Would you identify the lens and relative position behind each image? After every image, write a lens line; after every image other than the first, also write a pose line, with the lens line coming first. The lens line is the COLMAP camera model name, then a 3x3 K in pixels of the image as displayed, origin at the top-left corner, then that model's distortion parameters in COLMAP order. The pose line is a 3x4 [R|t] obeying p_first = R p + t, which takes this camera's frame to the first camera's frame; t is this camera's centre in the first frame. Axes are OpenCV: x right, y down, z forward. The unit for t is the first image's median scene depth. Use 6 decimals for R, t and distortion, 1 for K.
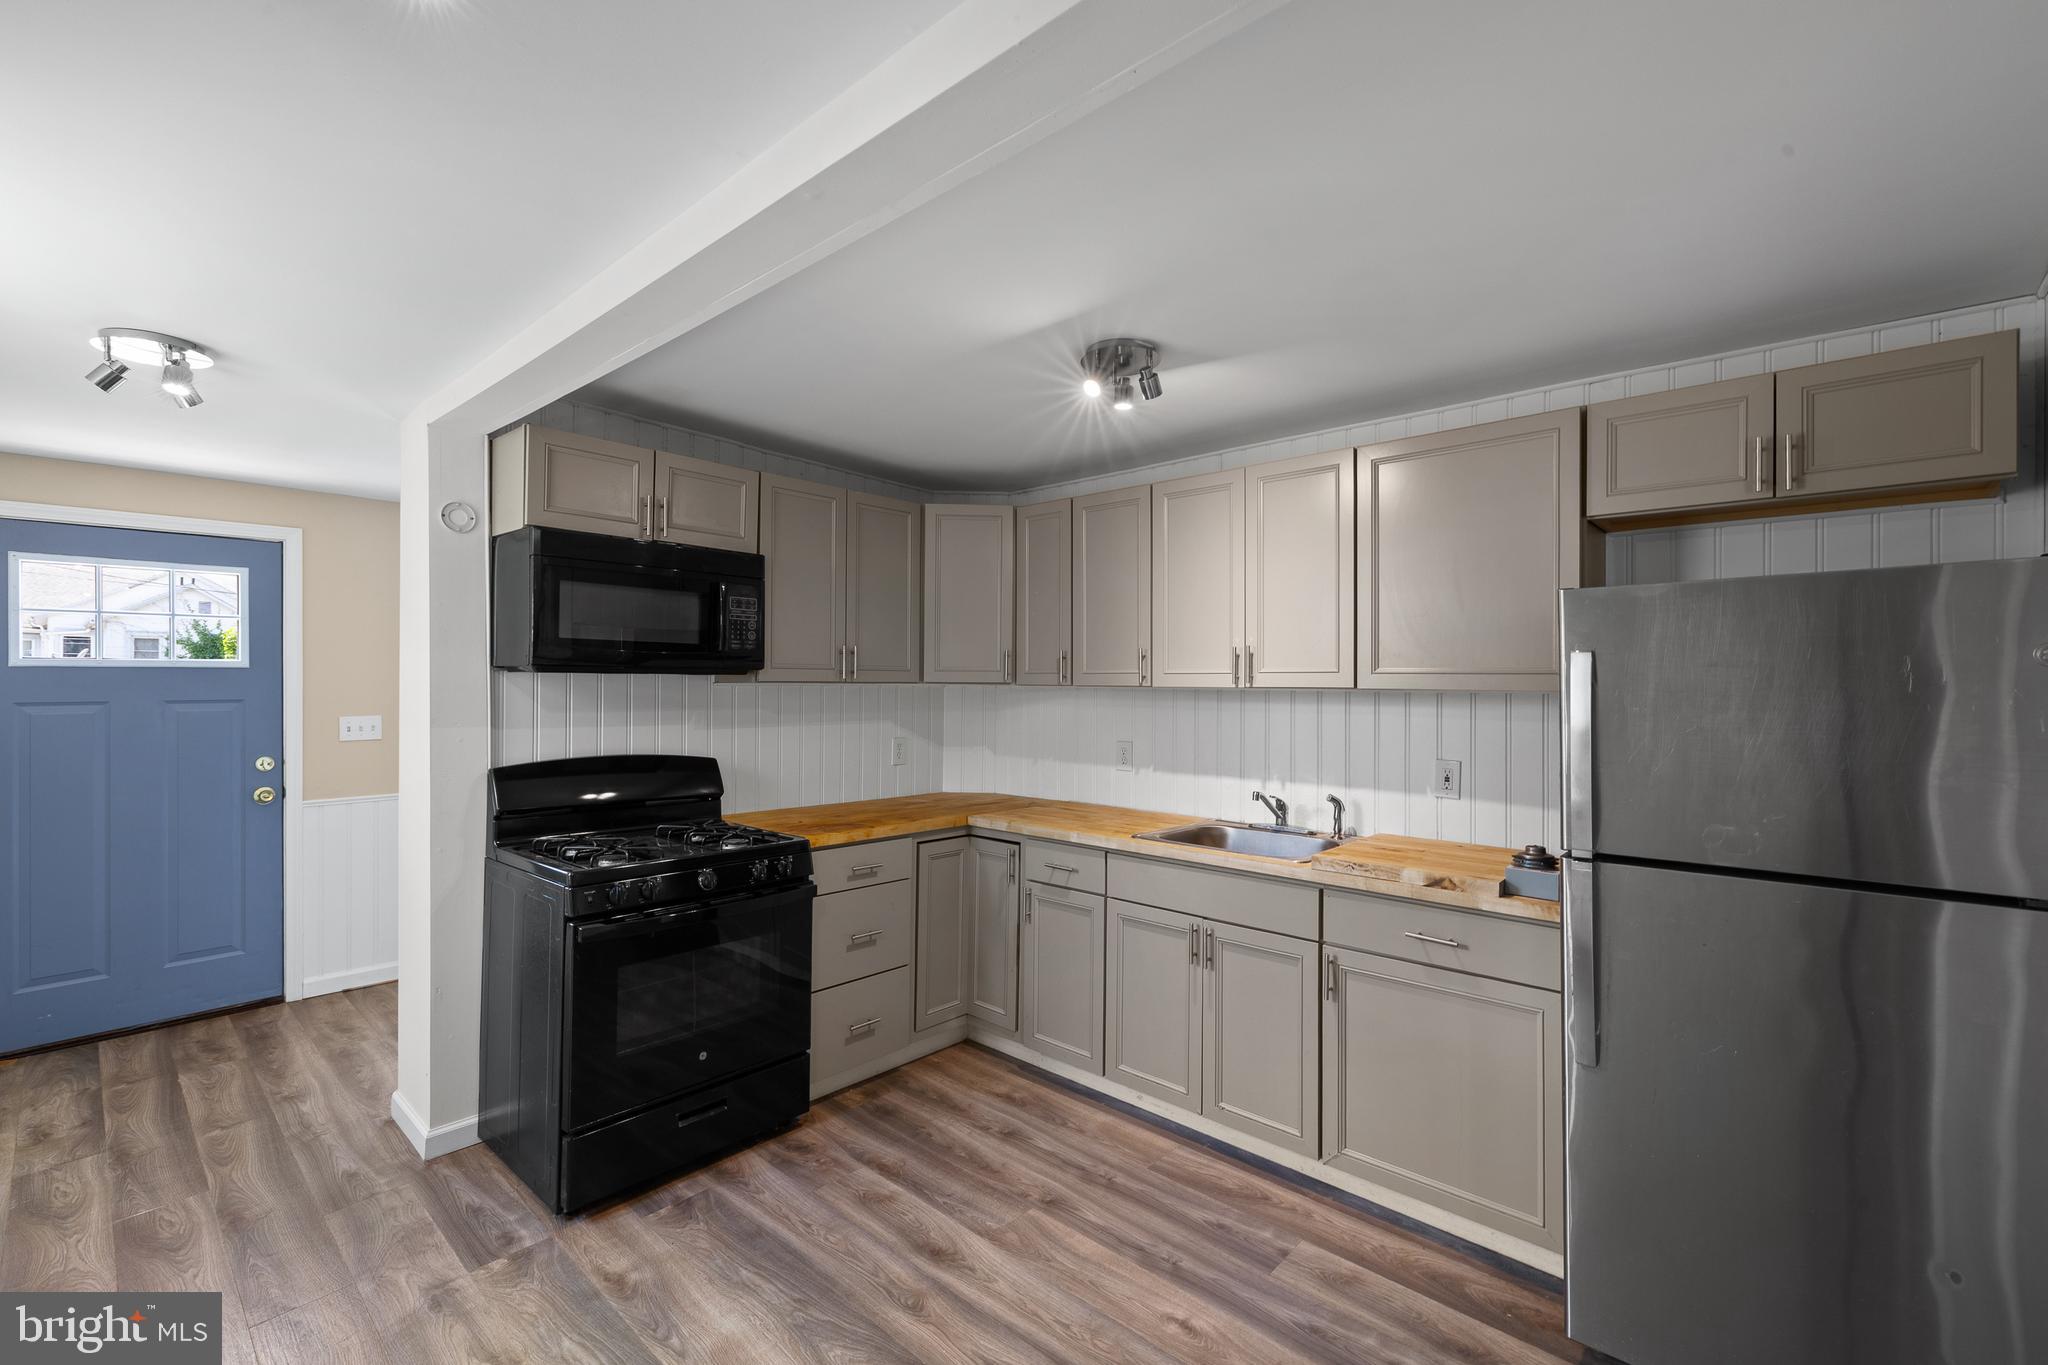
lens RADIAL K [[881.6, 0, 1022.3], [0, 881.6, 674.3], [0, 0, 1]] dist [0.000230, -0.000023]
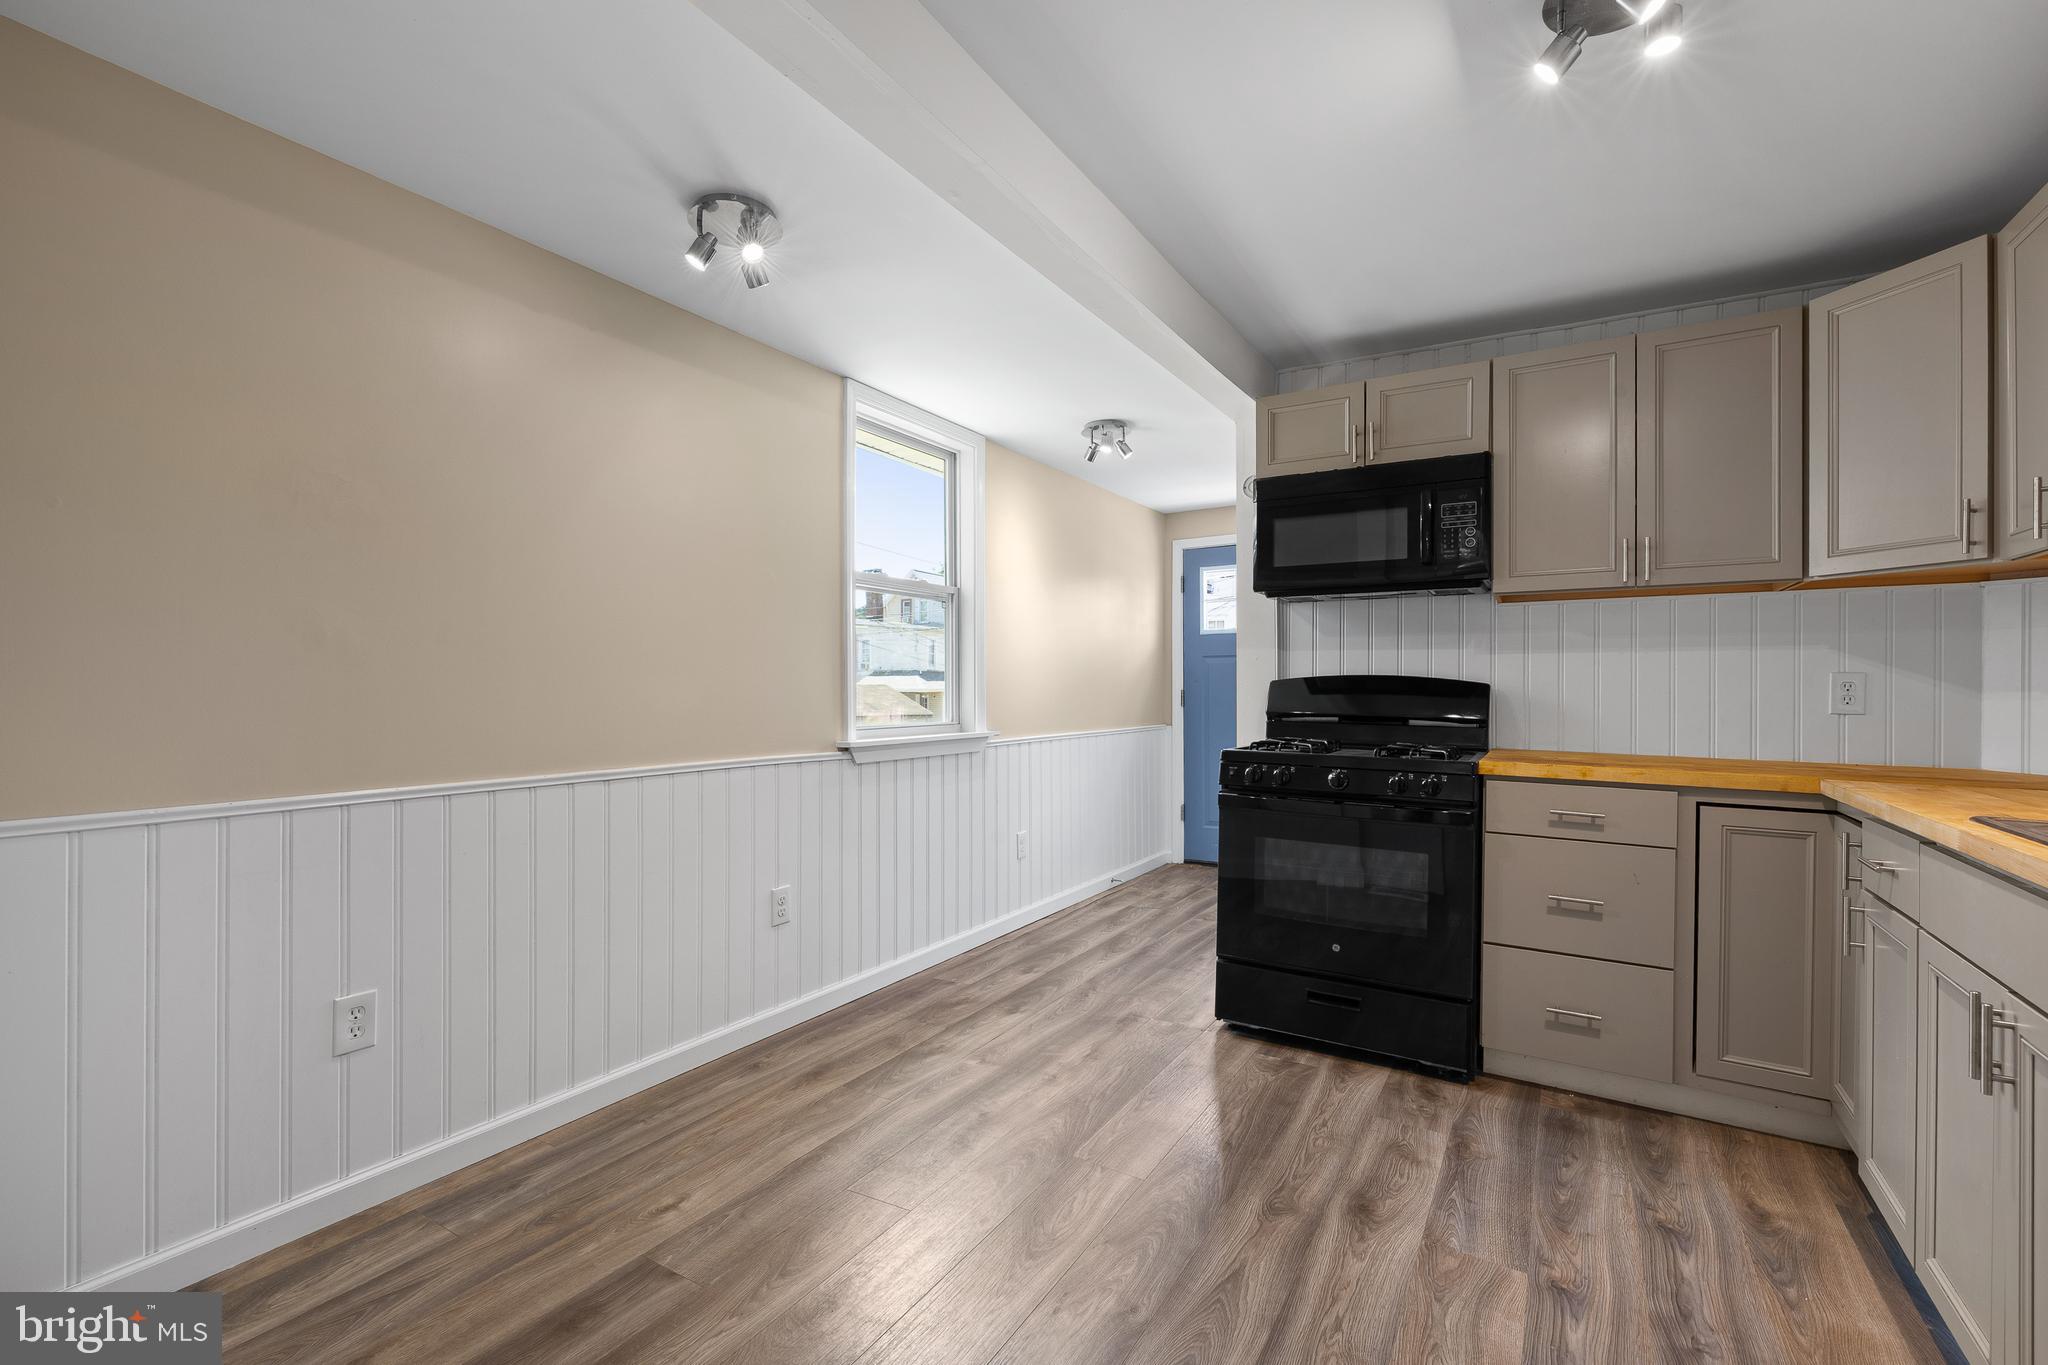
lens RADIAL K [[881.6, 0, 1007.1], [0, 881.6, 685.7], [0, 0, 1]] dist [0.000230, -0.000023]
pose [[0.173491, -0.005663, -0.984819, 0.564101], [0.008347, 0.999956, -0.004279, 0.115454], [0.984800, -0.007478, 0.173530, 0.411115]]
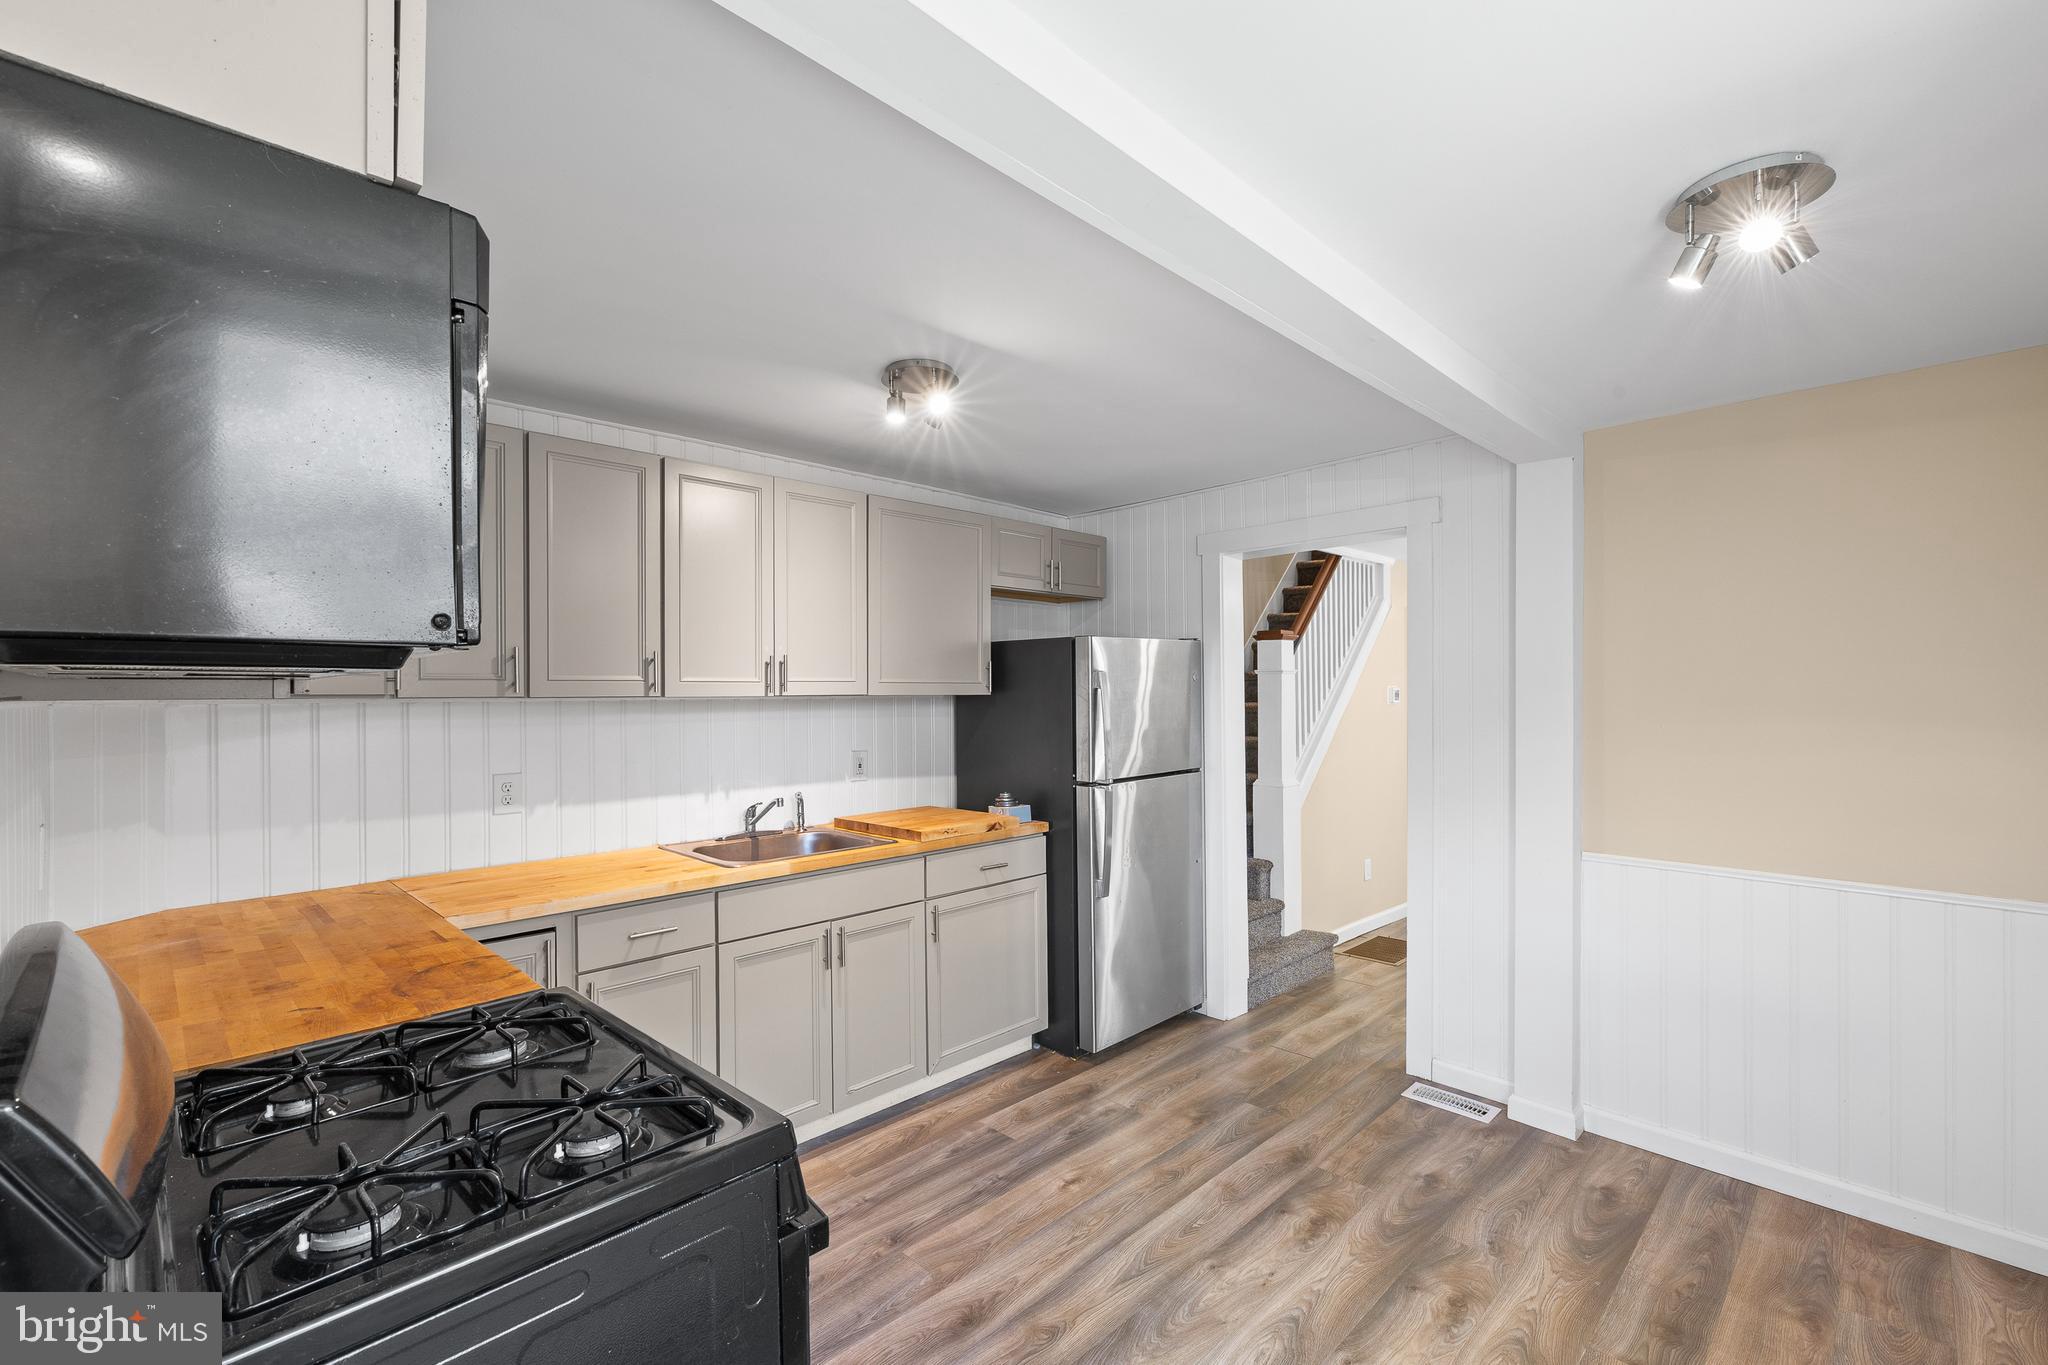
lens RADIAL K [[881.6, 0, 1029.7], [0, 881.6, 685.3], [0, 0, 1]] dist [0.000230, -0.000023]
pose [[0.038769, -0.000059, 0.999248, -0.809803], [-0.004467, 0.999990, 0.000233, 0.001222], [-0.999238, -0.004473, 0.038769, 0.730603]]
